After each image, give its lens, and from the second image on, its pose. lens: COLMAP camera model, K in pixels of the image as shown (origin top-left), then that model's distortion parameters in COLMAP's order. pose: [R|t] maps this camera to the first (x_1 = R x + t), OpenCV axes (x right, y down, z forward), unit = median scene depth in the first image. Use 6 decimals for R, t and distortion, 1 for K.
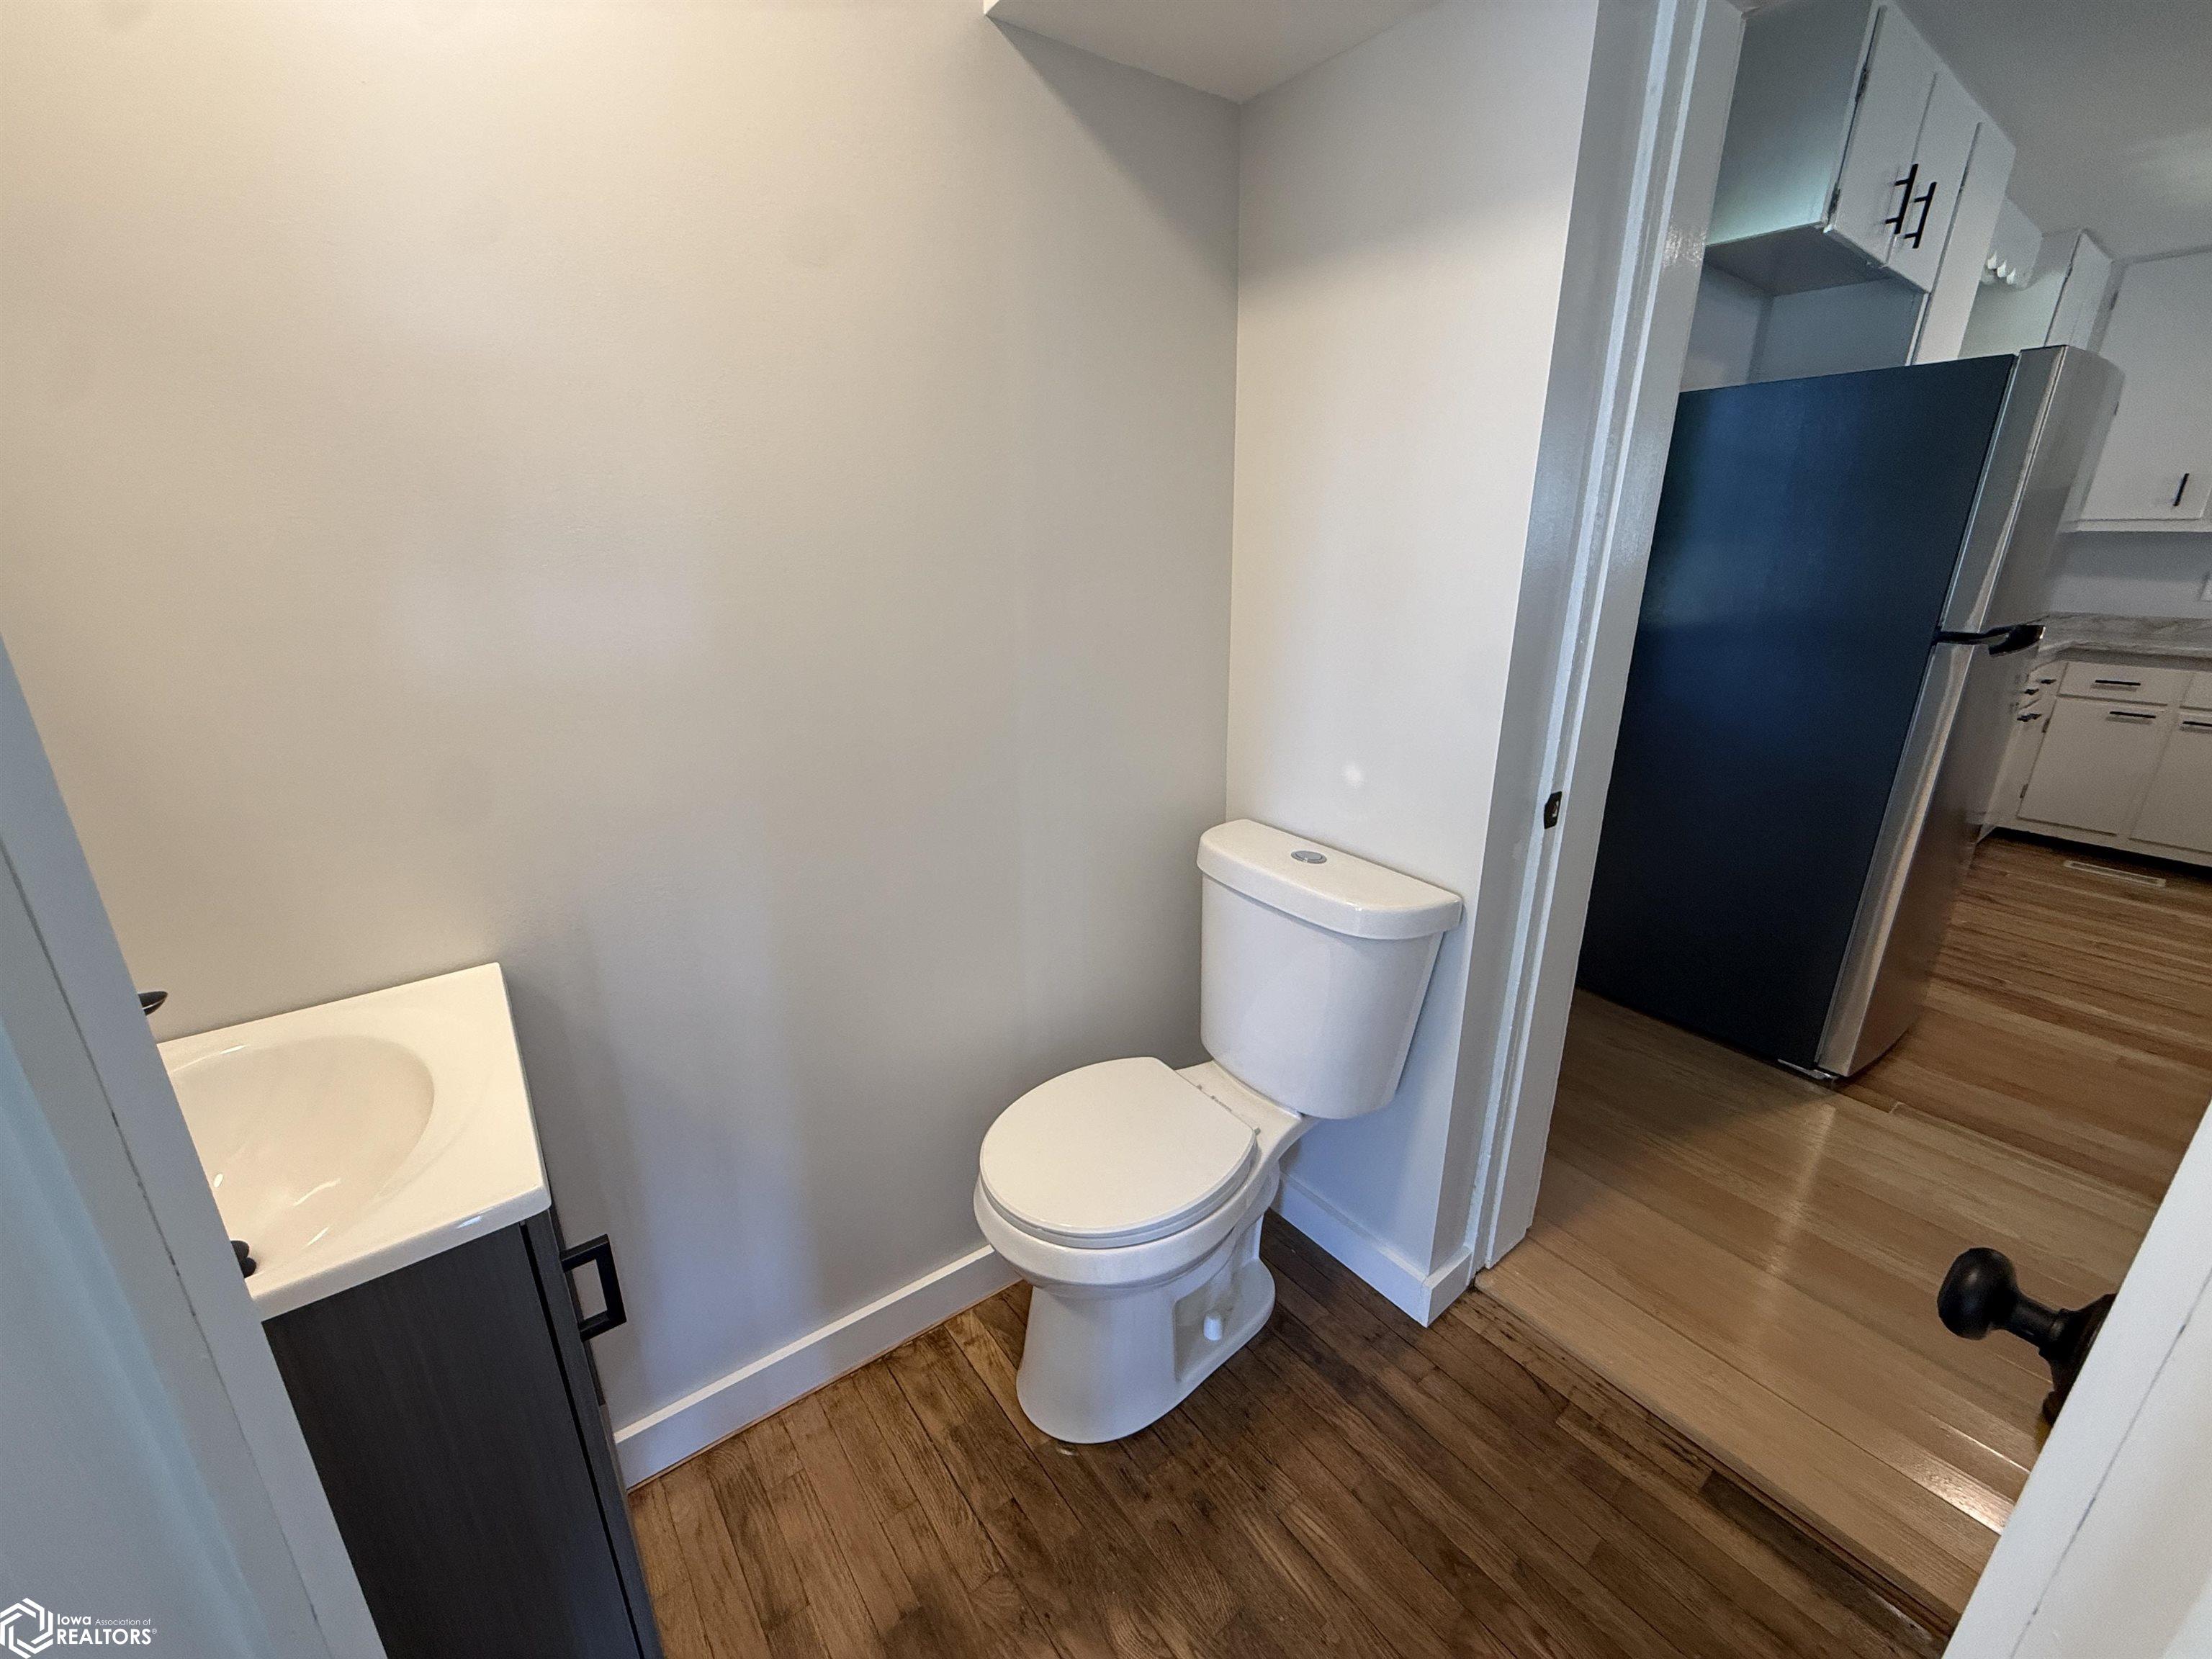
lens RADIAL K [[872.2, 0, 1106.0], [0, 872.2, 829.5], [0, 0, 1]] dist [-0.001270, 0.000232]
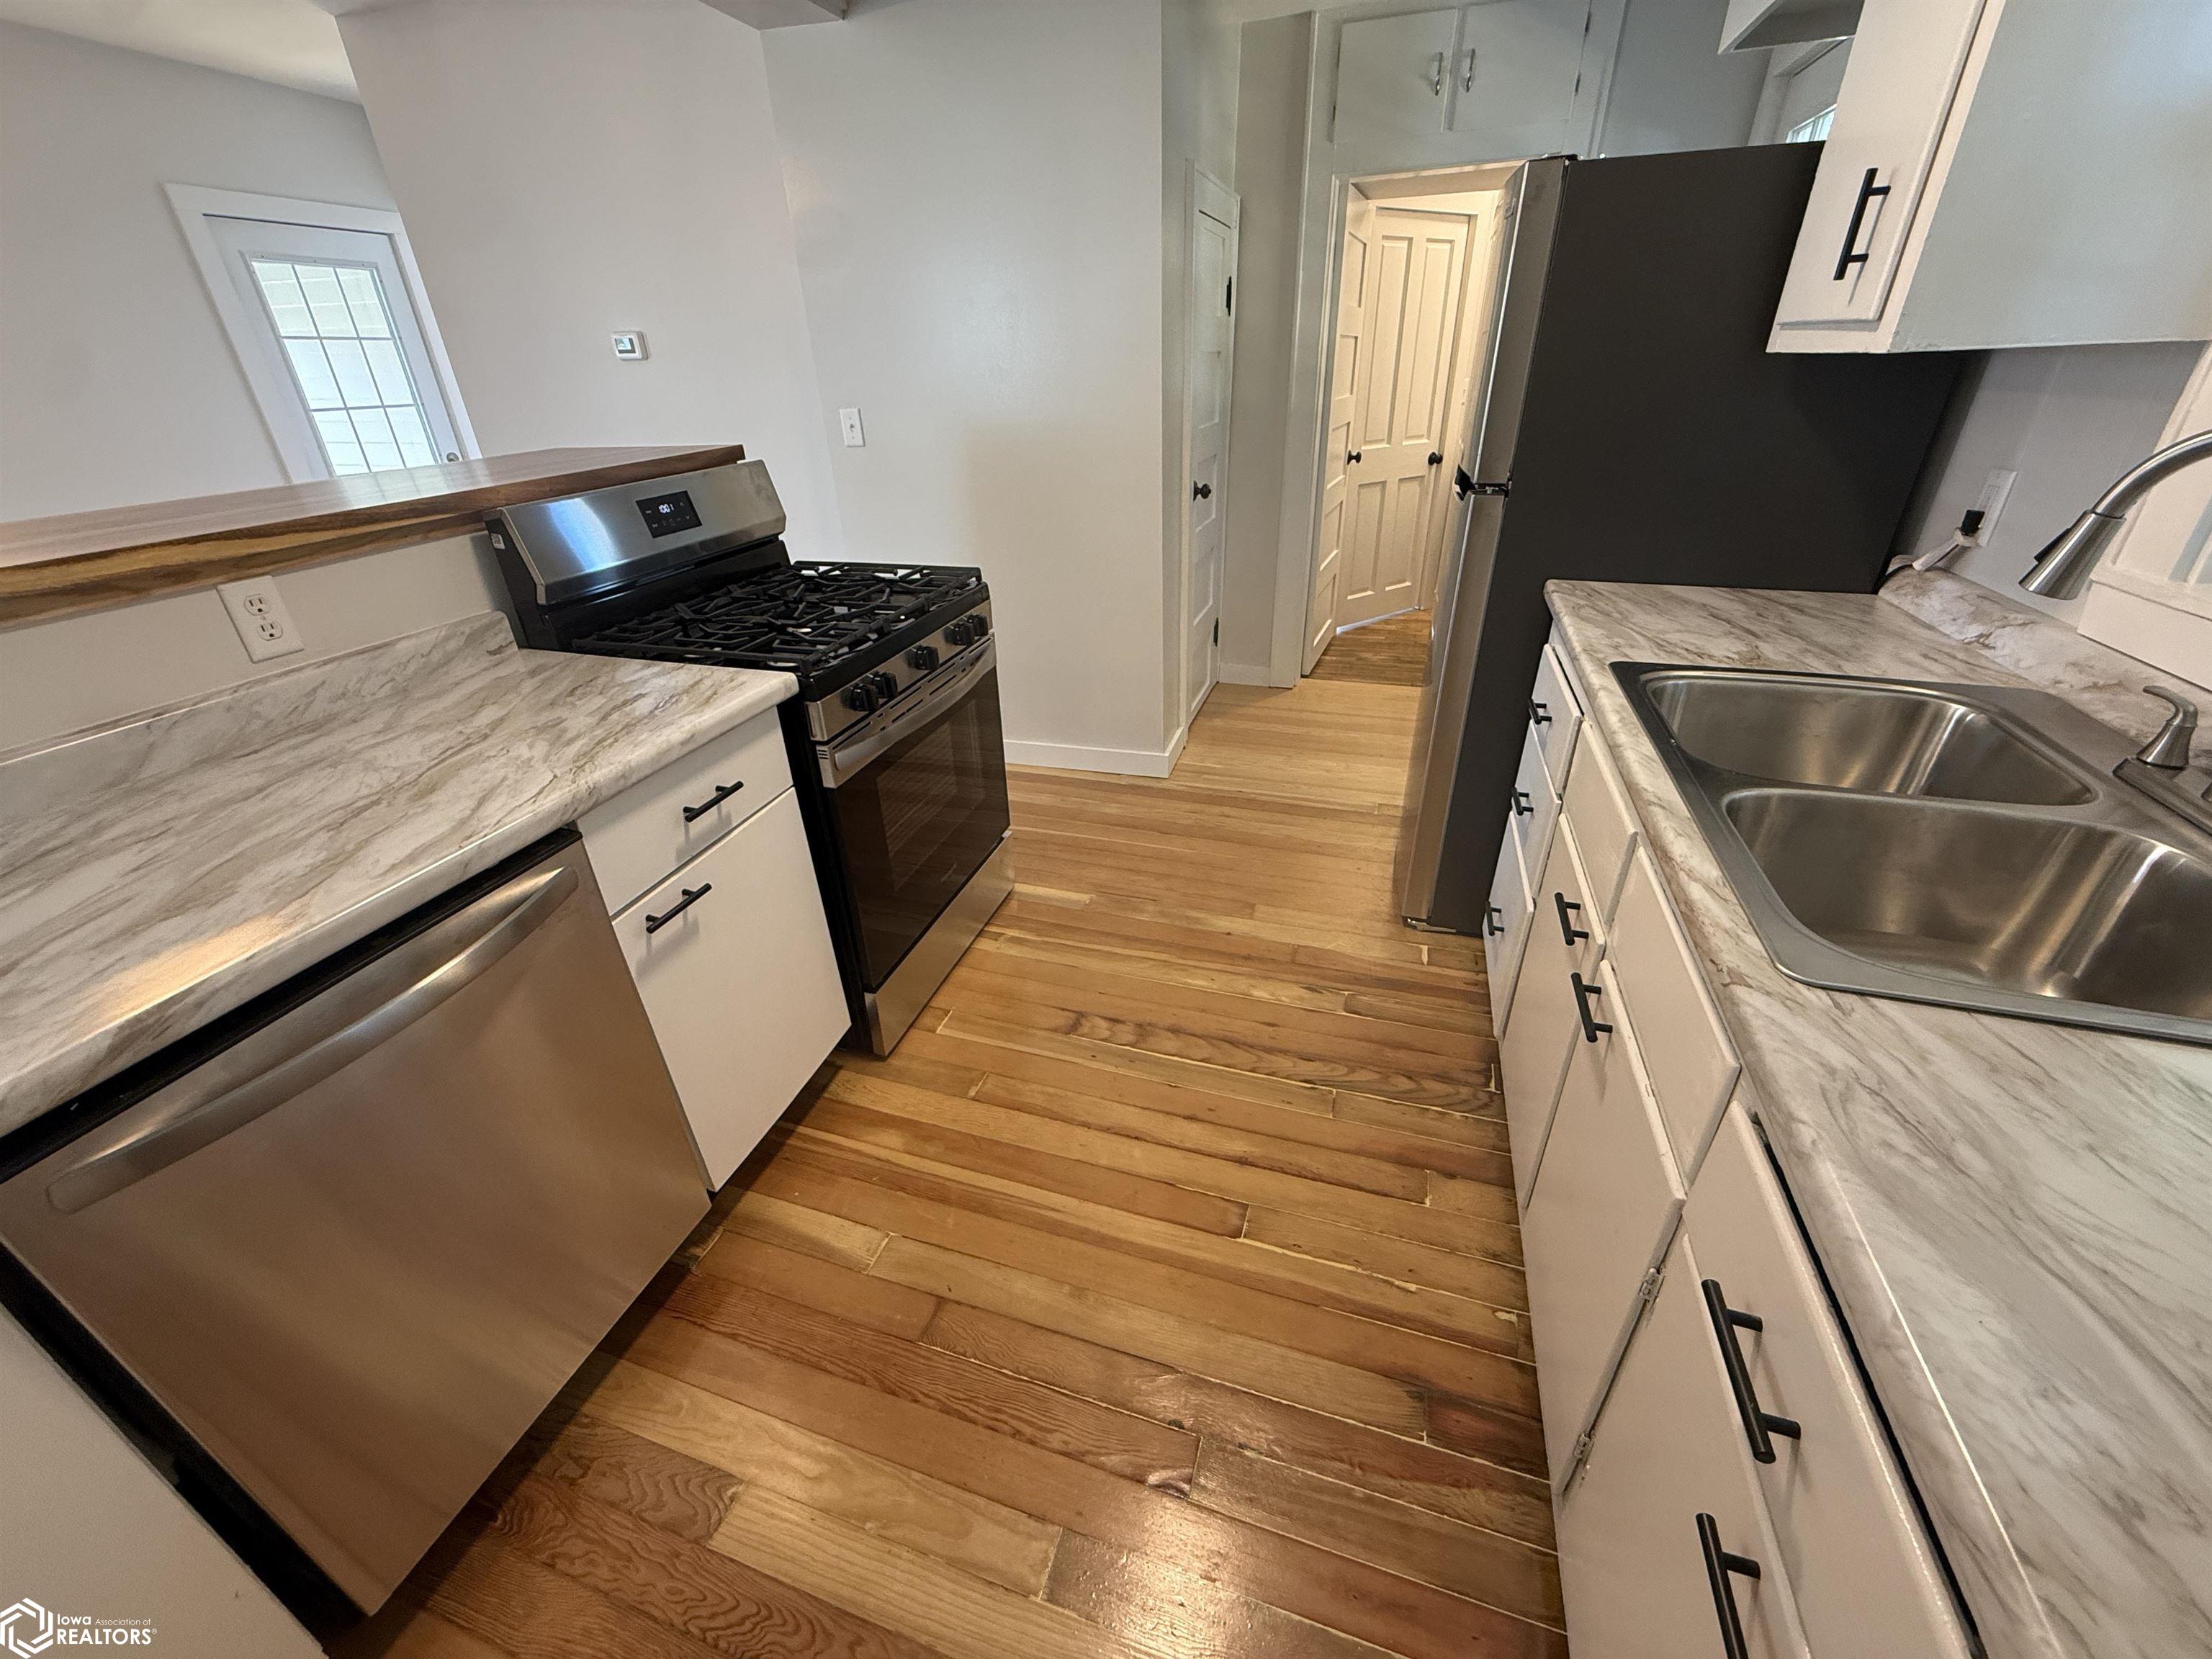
lens RADIAL K [[880.4, 0, 1097.7], [0, 880.4, 825.8], [0, 0, 1]] dist [-0.000784, -0.000072]
pose [[-0.820665, 0.288854, -0.493024, 1.225819], [-0.148401, 0.725472, 0.672063, -0.337114], [0.551803, 0.624704, -0.552503, 0.957177]]
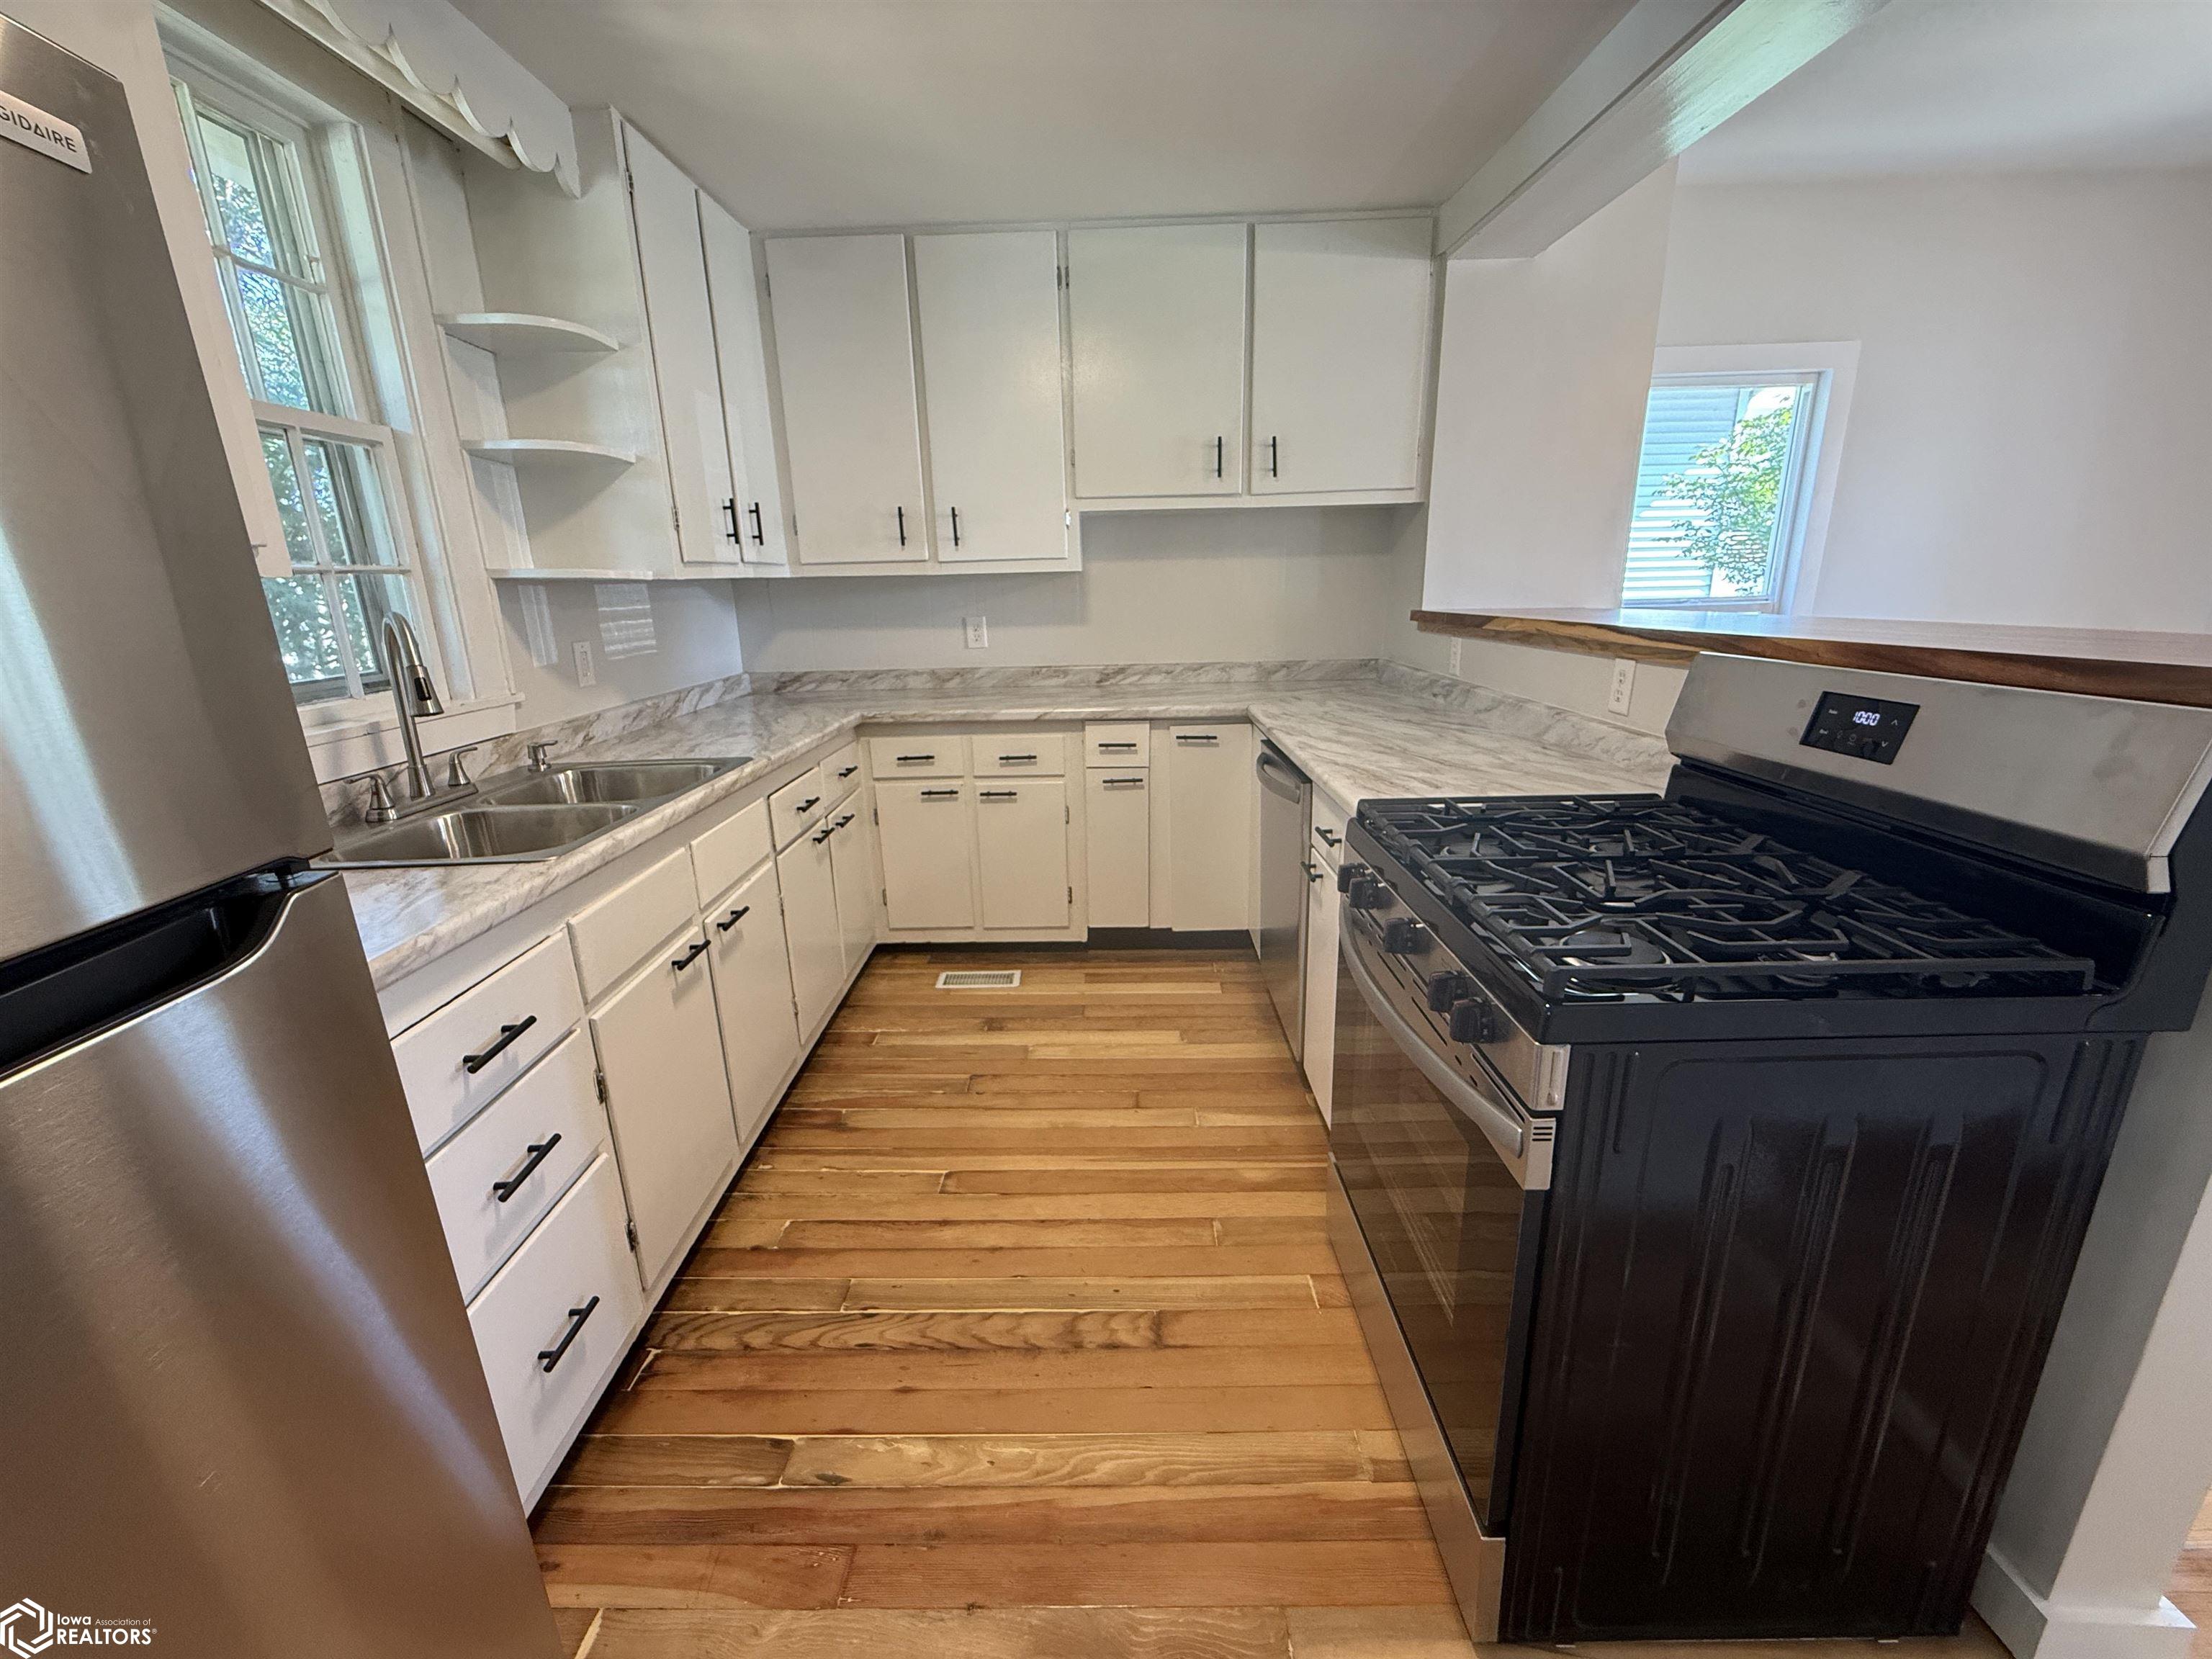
lens RADIAL K [[872.2, 0, 1106.0], [0, 872.2, 829.5], [0, 0, 1]] dist [-0.001270, 0.000232]
pose [[0.597663, -0.239244, 0.765219, 0.665829], [0.274562, 0.957804, 0.085012, -0.132628], [-0.753269, 0.159292, 0.638132, 0.376766]]
